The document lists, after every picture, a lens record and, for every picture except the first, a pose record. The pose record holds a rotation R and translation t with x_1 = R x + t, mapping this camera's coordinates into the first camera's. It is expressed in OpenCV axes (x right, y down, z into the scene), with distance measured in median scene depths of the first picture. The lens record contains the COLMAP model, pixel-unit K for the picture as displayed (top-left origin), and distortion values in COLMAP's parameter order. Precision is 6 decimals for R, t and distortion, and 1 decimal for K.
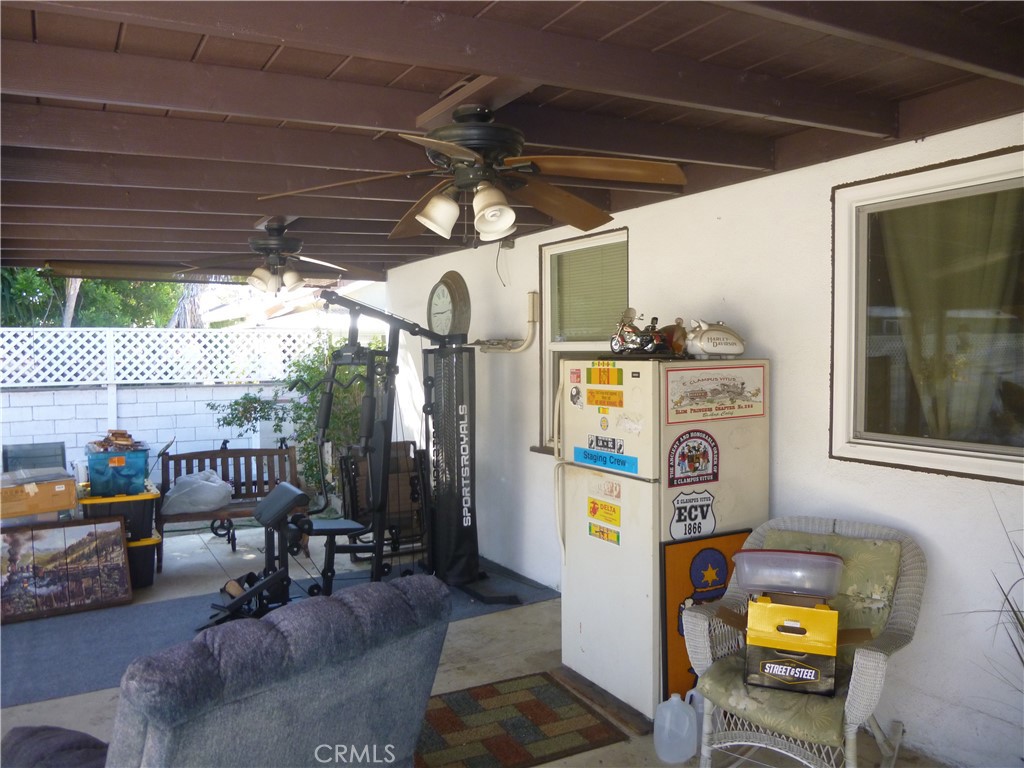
lens RADIAL K [[765.3, 0, 508.1], [0, 765.3, 382.1], [0, 0, 1]] dist [-0.030643, 0.008573]
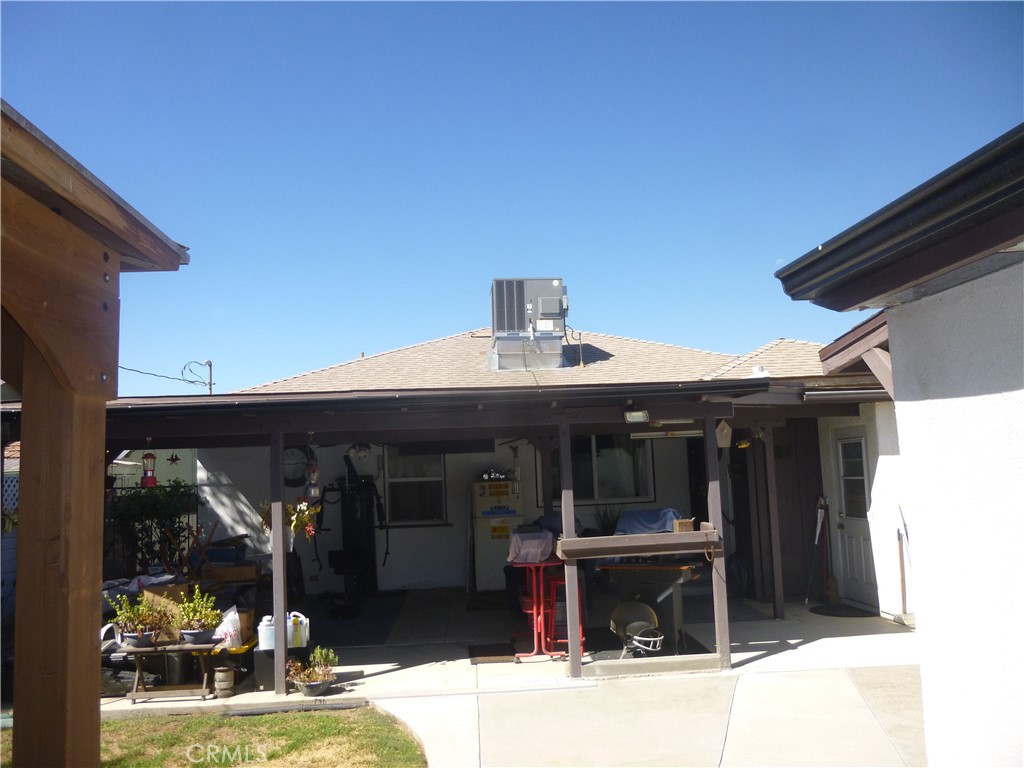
lens RADIAL K [[765.3, 0, 511.7], [0, 765.3, 386.2], [0, 0, 1]] dist [-0.030643, 0.008573]
pose [[0.438404, 0.080536, 0.895162, -2.700906], [0.074443, 0.989301, -0.125464, -0.016885], [-0.895690, 0.121643, 0.427718, -0.463304]]
